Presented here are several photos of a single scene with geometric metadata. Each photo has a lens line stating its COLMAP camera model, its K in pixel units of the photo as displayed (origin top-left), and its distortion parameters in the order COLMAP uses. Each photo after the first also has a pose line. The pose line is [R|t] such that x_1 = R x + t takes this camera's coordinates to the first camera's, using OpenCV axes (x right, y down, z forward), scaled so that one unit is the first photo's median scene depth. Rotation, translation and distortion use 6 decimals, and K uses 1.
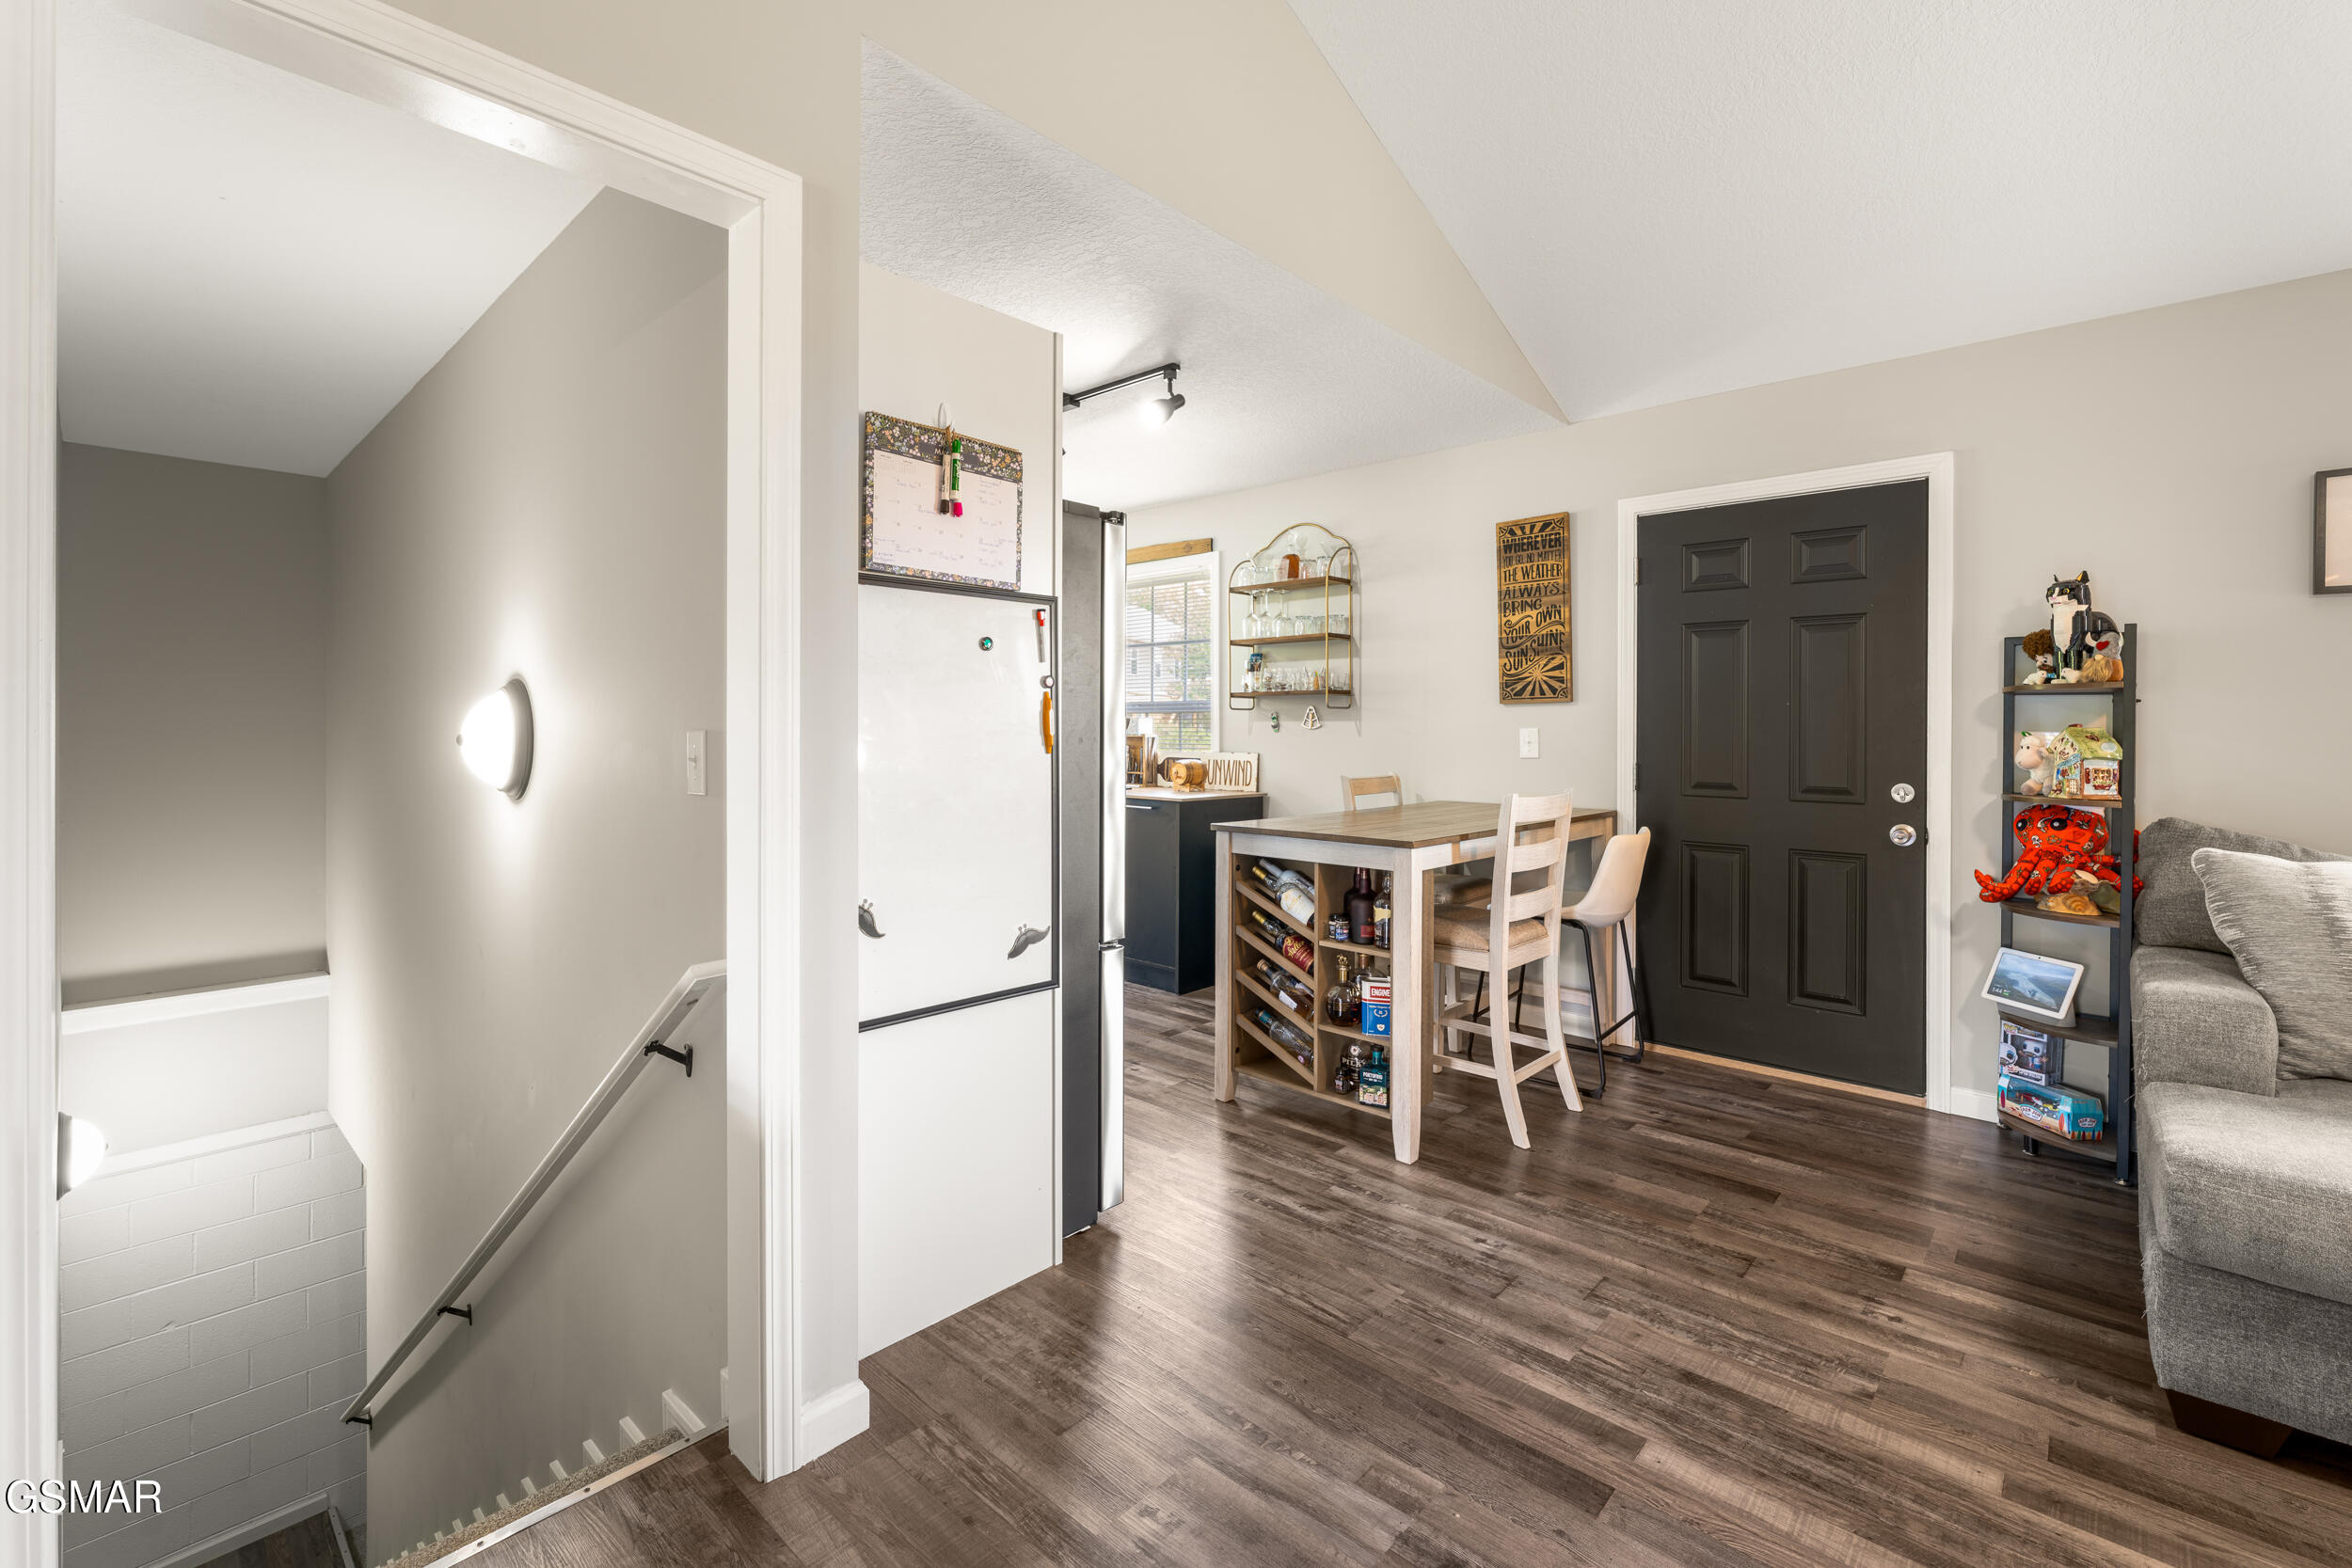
lens RADIAL K [[1017.2, 0, 1179.7], [0, 1017.2, 727.7], [0, 0, 1]] dist [-0.000853, 0.000329]
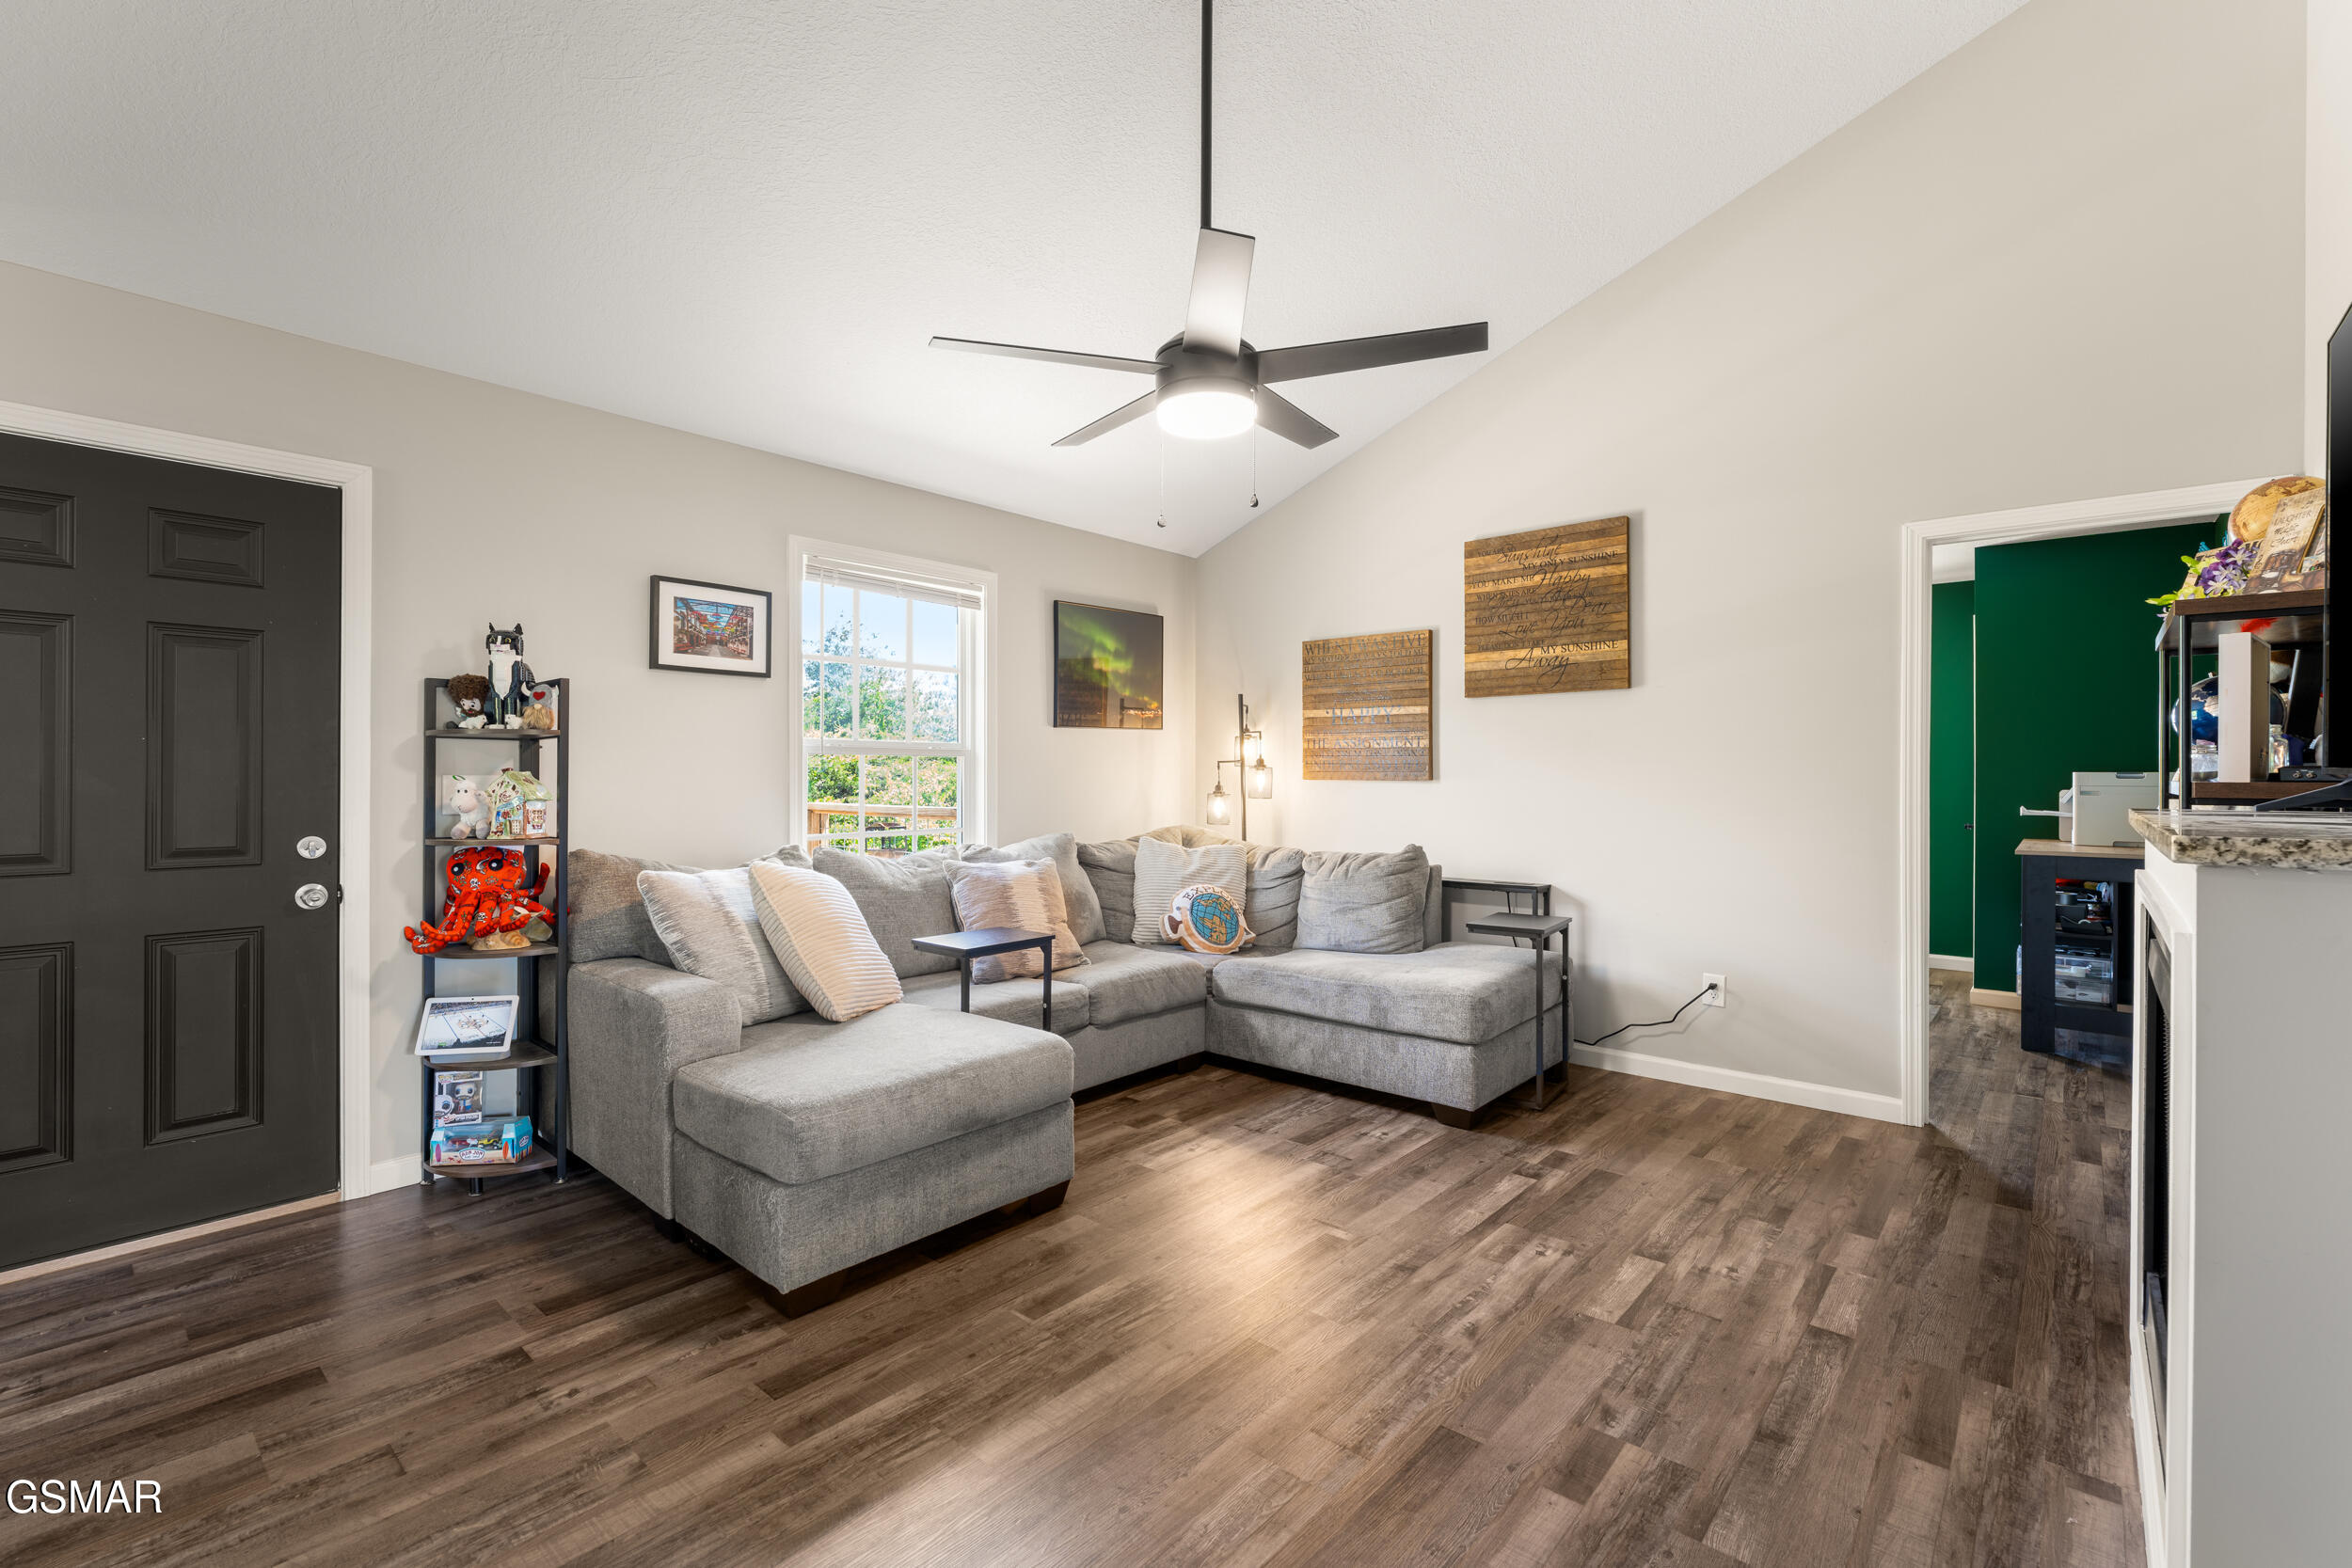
lens RADIAL K [[1024.8, 0, 1181.7], [0, 1024.8, 773.4], [0, 0, 1]] dist [0.000187, 0.000209]
pose [[-0.019459, -0.003557, 0.999804, -0.196476], [-0.000045, 0.999994, 0.003557, -0.001807], [-0.999811, 0.000024, -0.019459, 0.330946]]
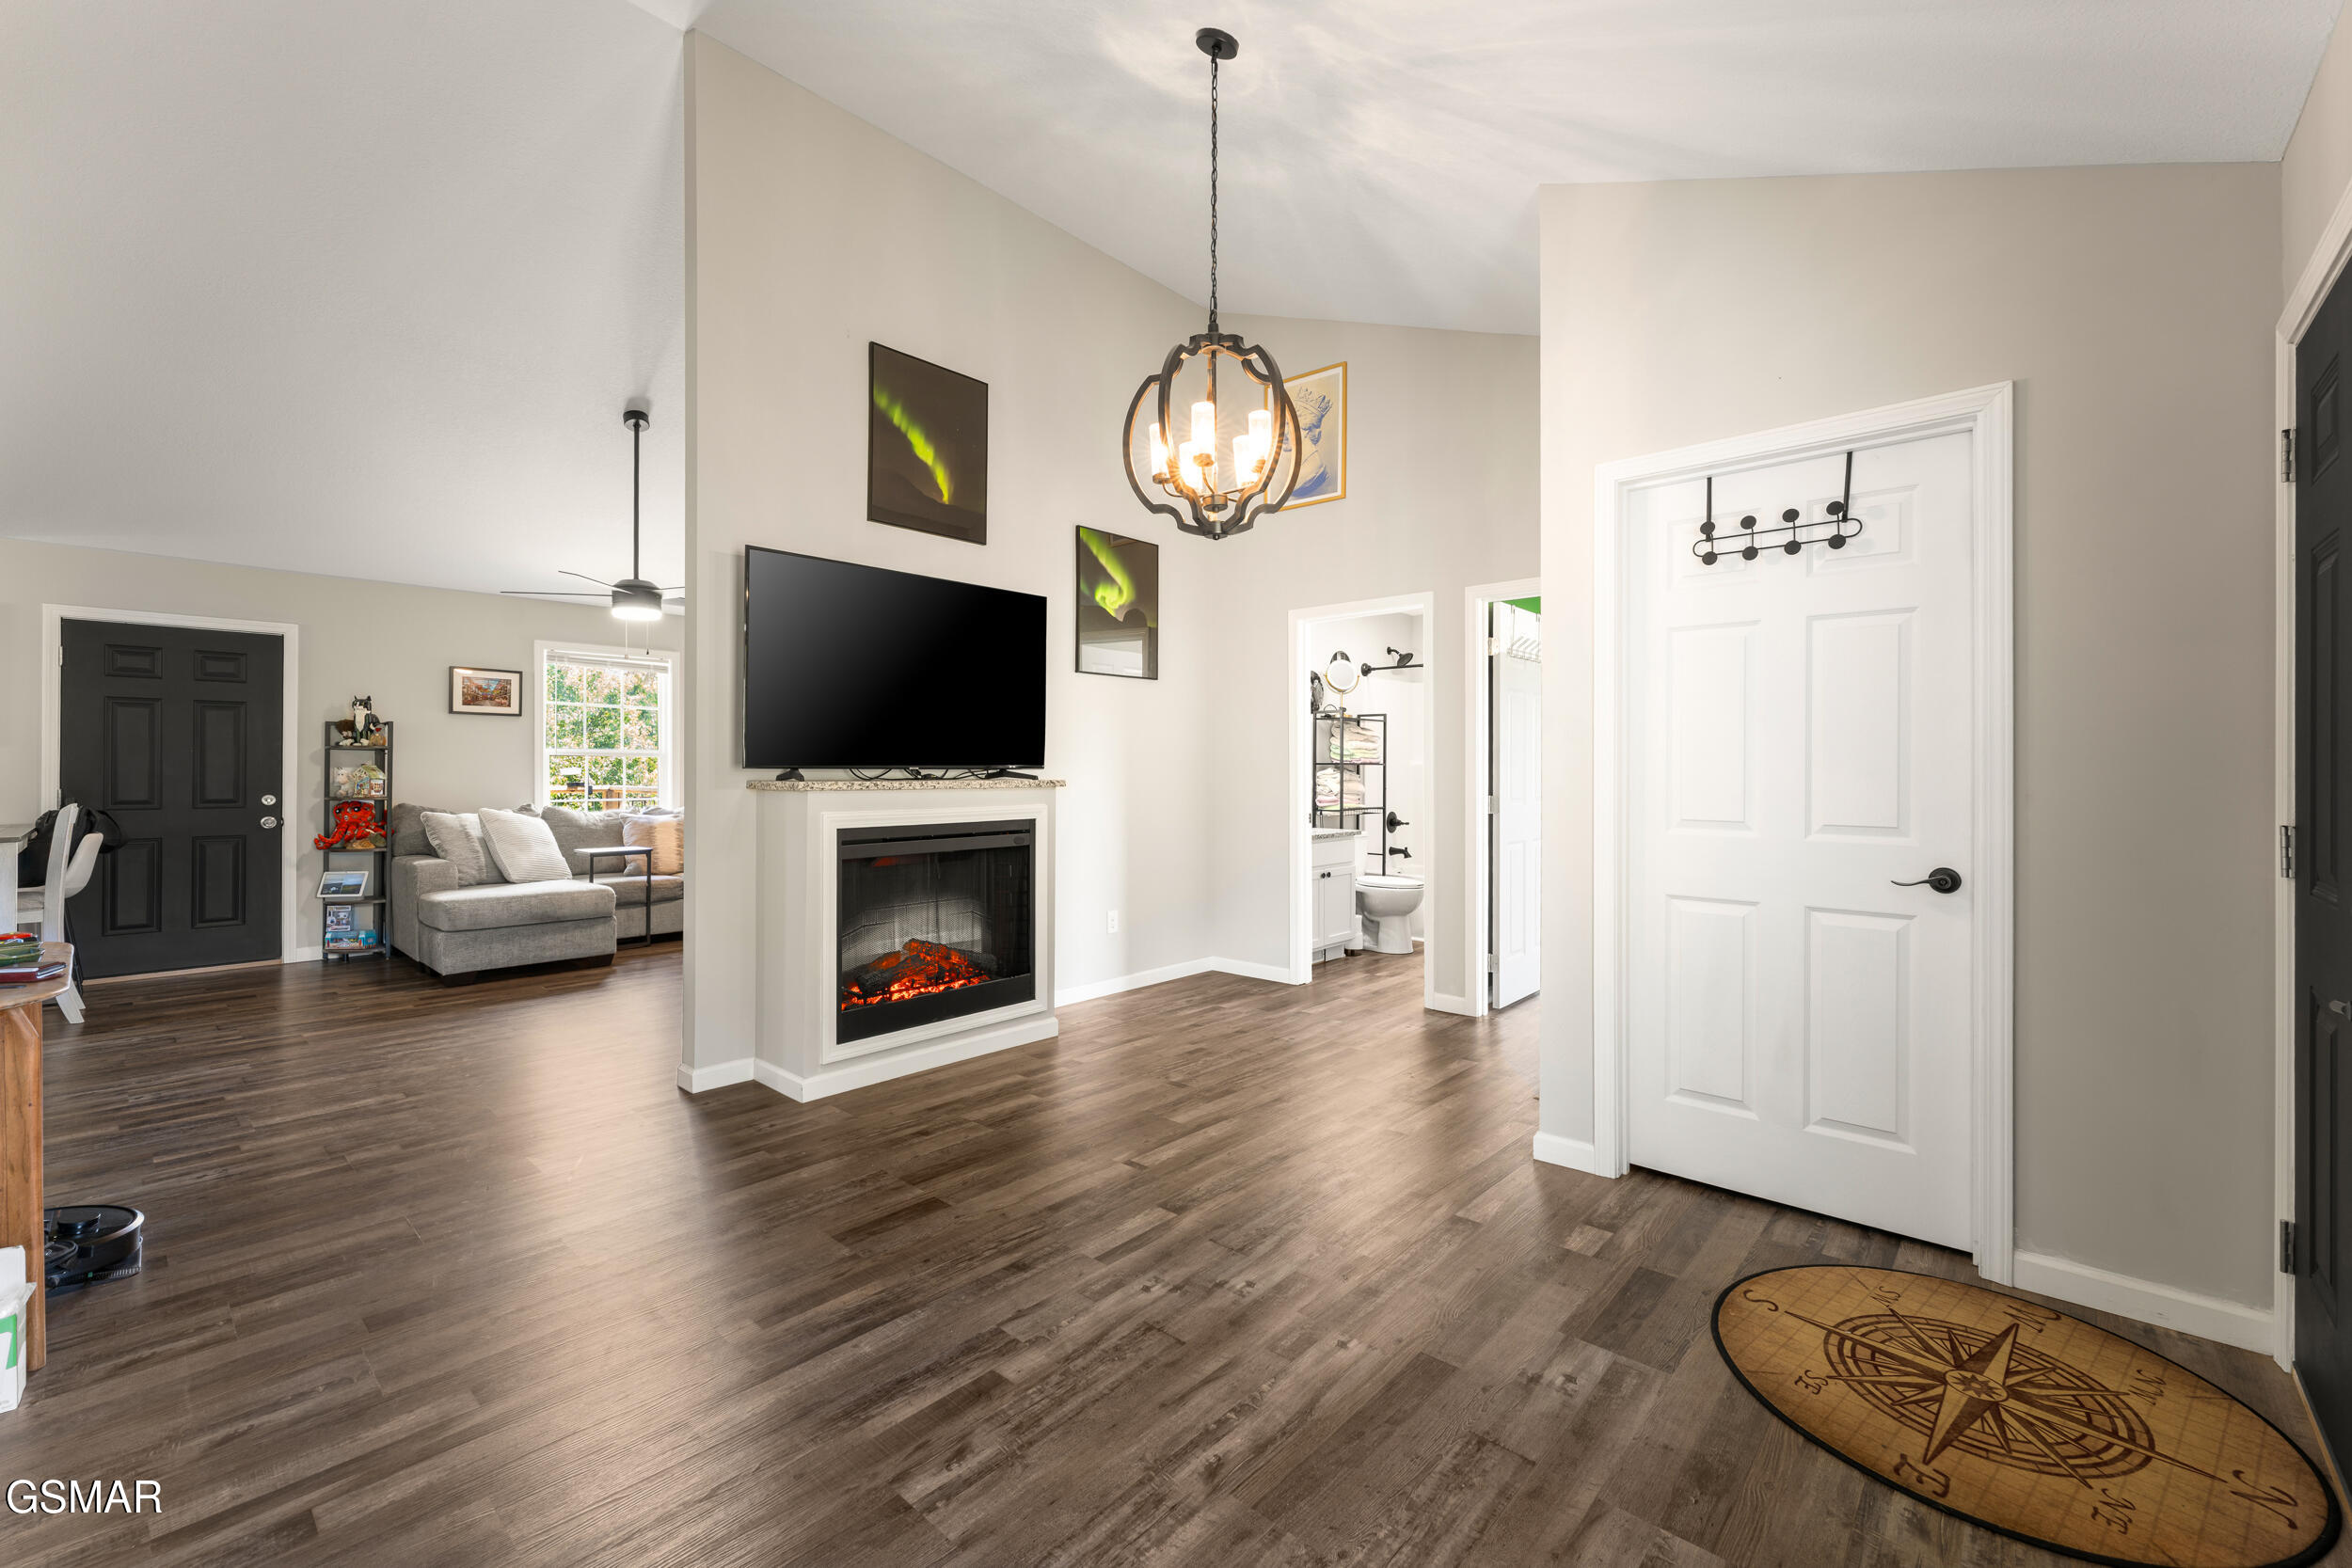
lens RADIAL K [[973.1, 0, 1178.0], [0, 973.1, 765.0], [0, 0, 1]] dist [0.000737, 0.000157]
pose [[-0.006274, 0.000114, 0.999980, -1.284829], [-0.001292, 0.999999, -0.000122, -0.002800], [-0.999979, -0.001293, -0.006274, -0.781396]]
